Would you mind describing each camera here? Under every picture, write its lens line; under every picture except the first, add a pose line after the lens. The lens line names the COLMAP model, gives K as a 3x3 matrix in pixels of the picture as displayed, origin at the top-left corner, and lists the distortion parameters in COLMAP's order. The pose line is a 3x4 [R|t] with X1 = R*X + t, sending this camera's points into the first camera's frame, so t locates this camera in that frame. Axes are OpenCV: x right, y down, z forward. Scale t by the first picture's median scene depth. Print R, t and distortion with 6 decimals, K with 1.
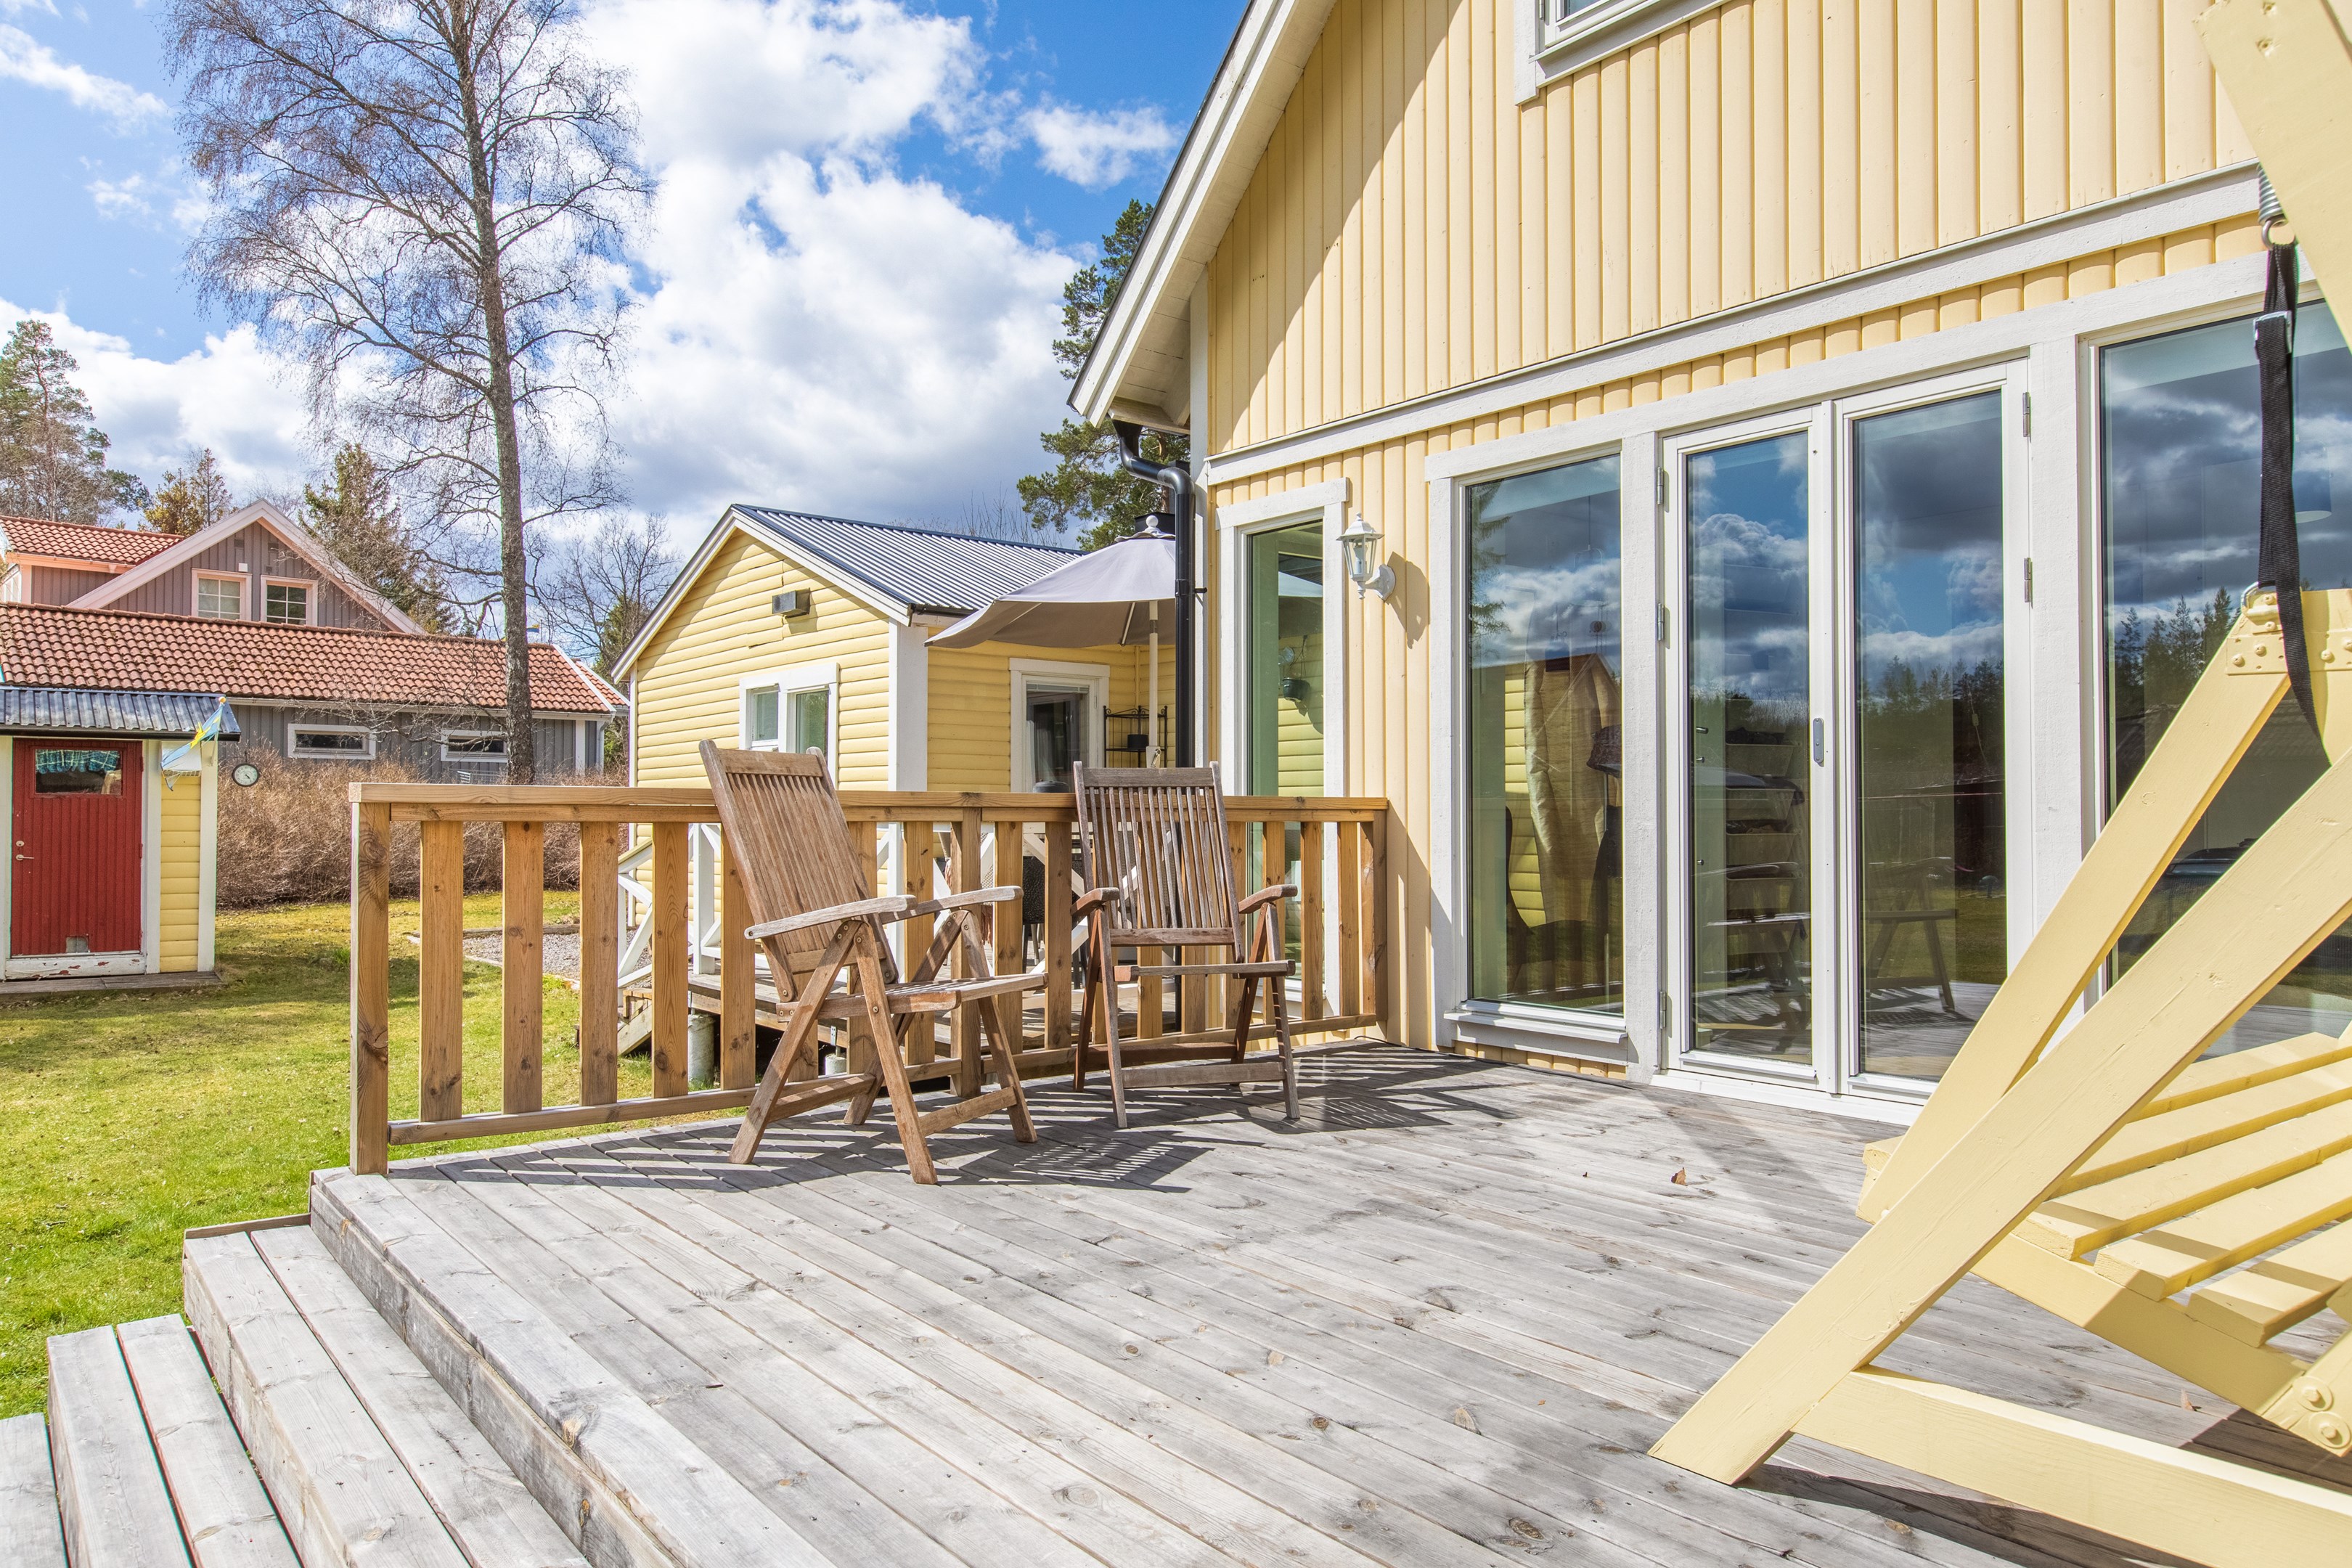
lens RADIAL K [[1583.9, 0, 1167.4], [0, 1583.9, 800.0], [0, 0, 1]] dist [0.008267, 0.001666]
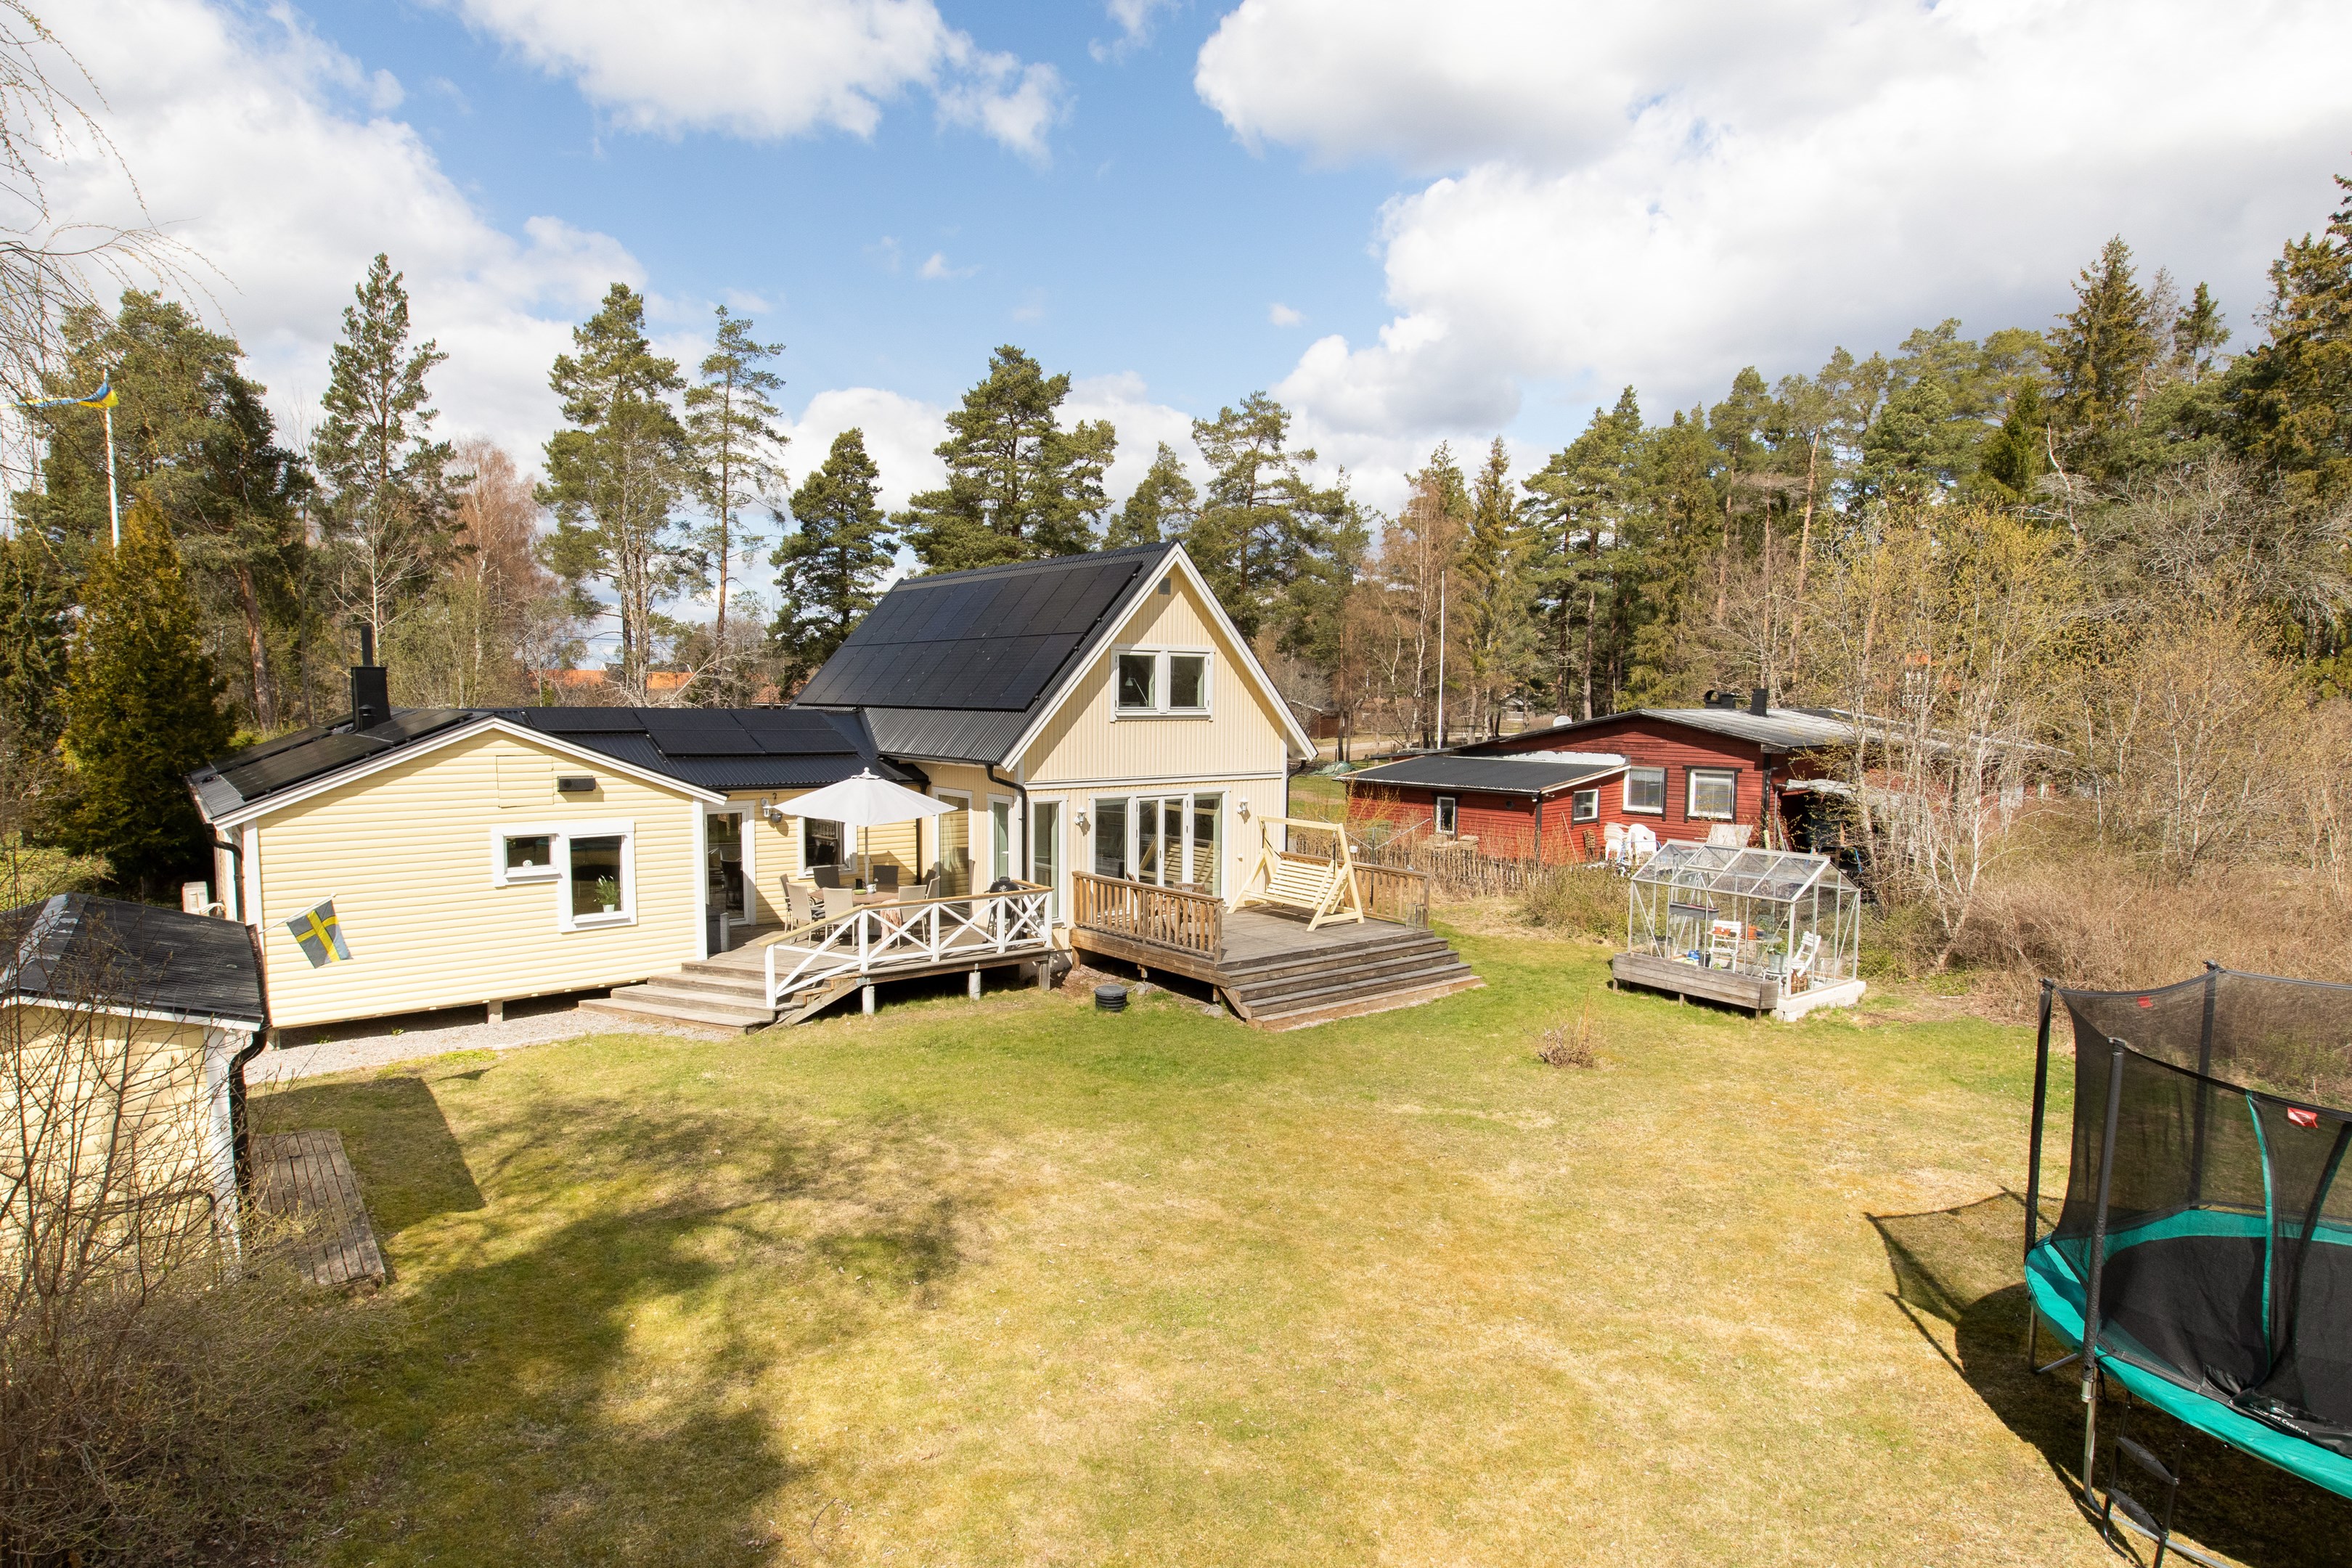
lens RADIAL K [[1289.9, 0, 1137.0], [0, 1289.9, 813.6], [0, 0, 1]] dist [0.000182, -0.000284]
pose [[0.005557, -0.091471, 0.995792, -1.549279], [-0.018491, 0.995628, 0.091559, -0.223099], [-0.999814, -0.018922, 0.003842, 0.391117]]
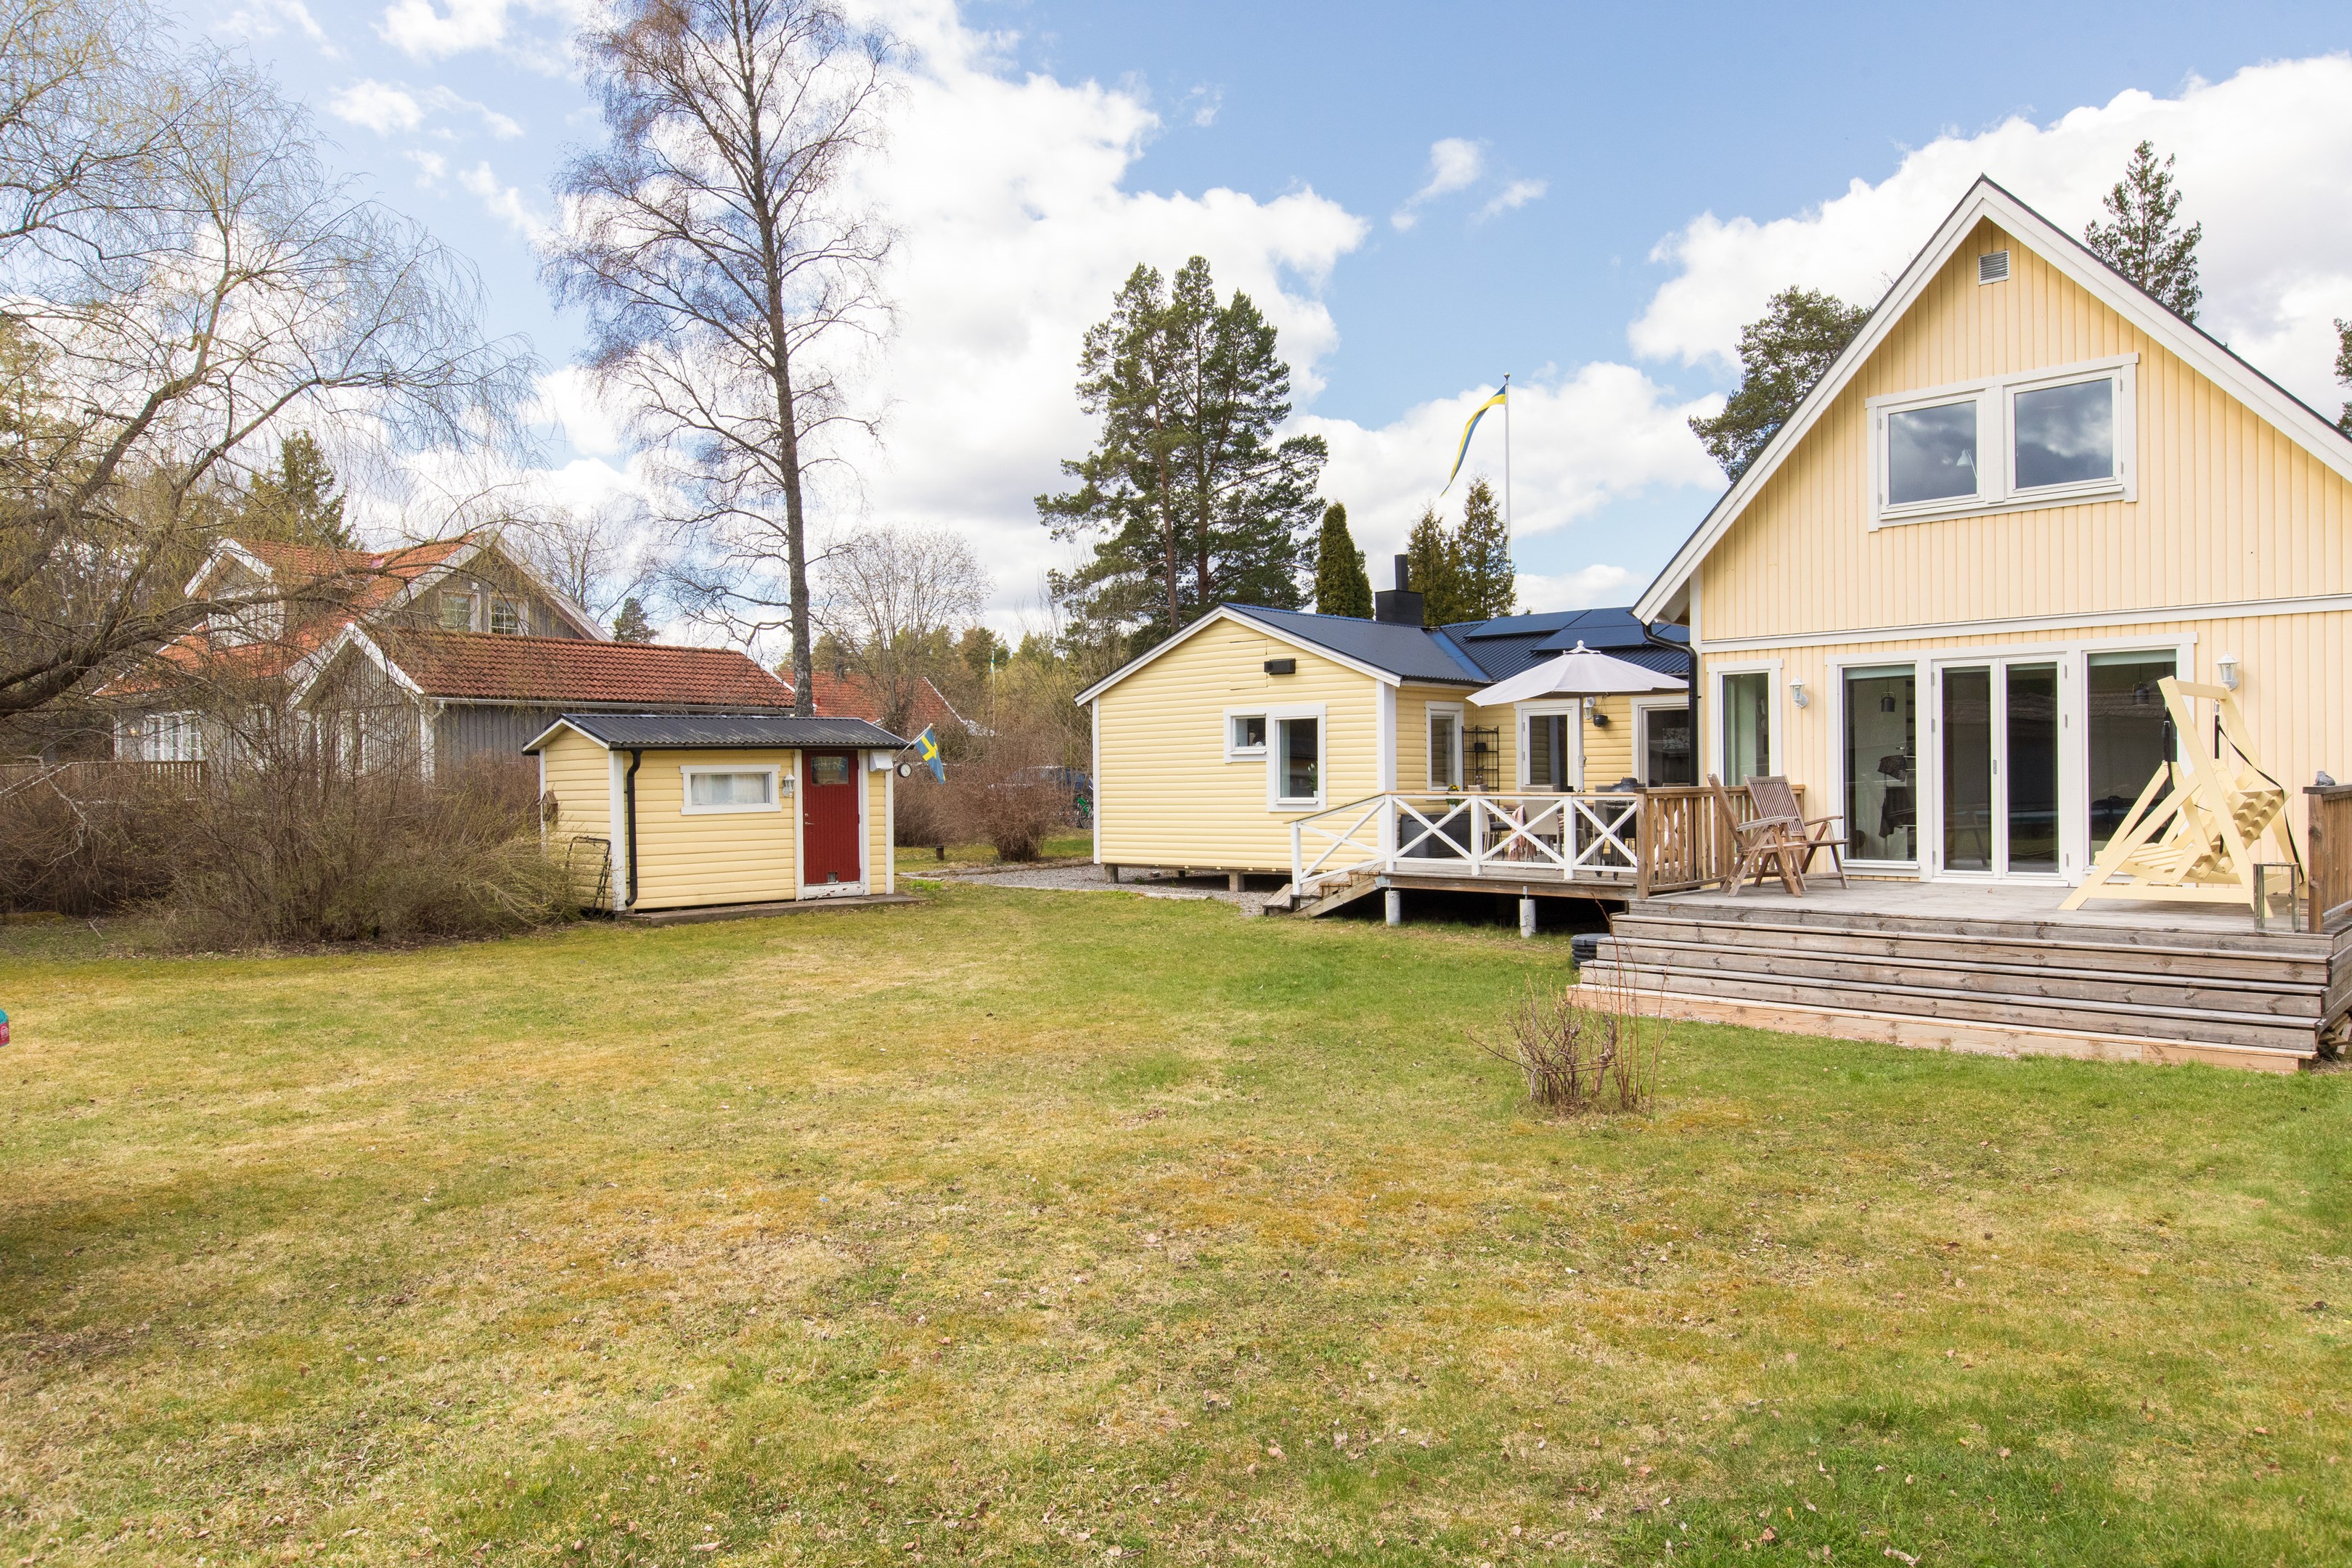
lens RADIAL K [[1600.9, 0, 1182.8], [0, 1600.9, 783.9], [0, 0, 1]] dist [0.002272, 0.000531]
pose [[0.989451, -0.011500, 0.144410, -0.578438], [0.009579, 0.999856, 0.013993, -0.023424], [-0.144550, -0.012463, 0.989419, -0.664452]]
